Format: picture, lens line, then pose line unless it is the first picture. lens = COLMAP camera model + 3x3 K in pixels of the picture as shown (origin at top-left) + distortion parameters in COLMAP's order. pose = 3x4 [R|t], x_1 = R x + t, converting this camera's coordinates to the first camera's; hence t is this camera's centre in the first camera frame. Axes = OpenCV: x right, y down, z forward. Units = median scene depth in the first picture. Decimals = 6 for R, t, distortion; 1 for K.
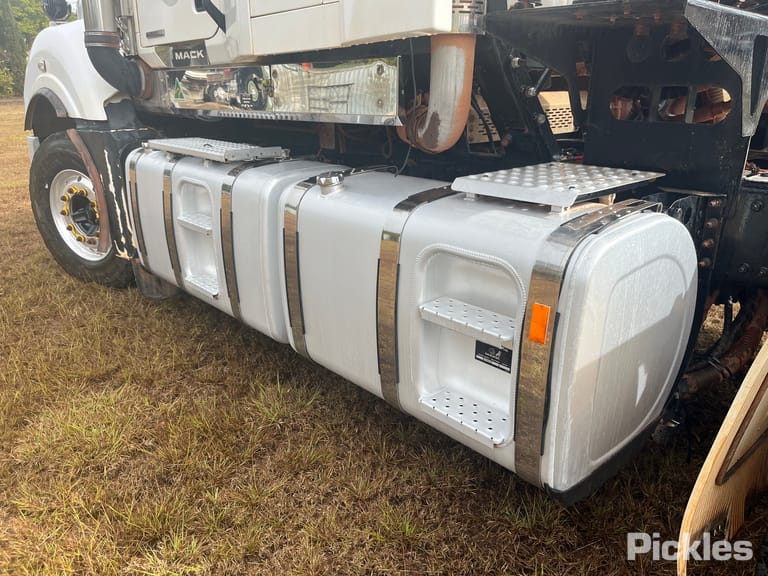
lens RADIAL K [[597.4, 0, 379.9], [0, 597.4, 286.9], [0, 0, 1]] dist [0.023226, -0.036672]
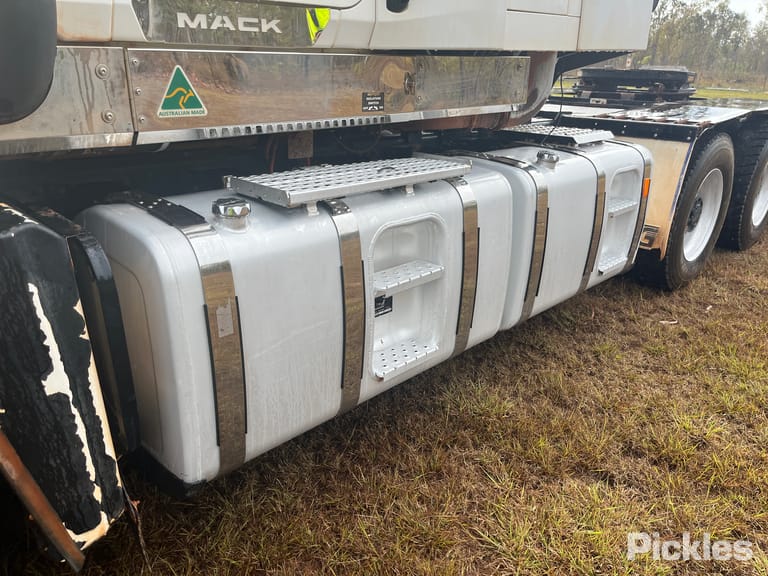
lens RADIAL K [[597.4, 0, 380.7], [0, 597.4, 289.1], [0, 0, 1]] dist [0.023226, -0.036672]
pose [[-0.071356, -0.342712, 0.936727, -0.852870], [0.299975, 0.888271, 0.347835, -0.308469], [-0.951275, 0.305815, 0.039421, 0.882667]]
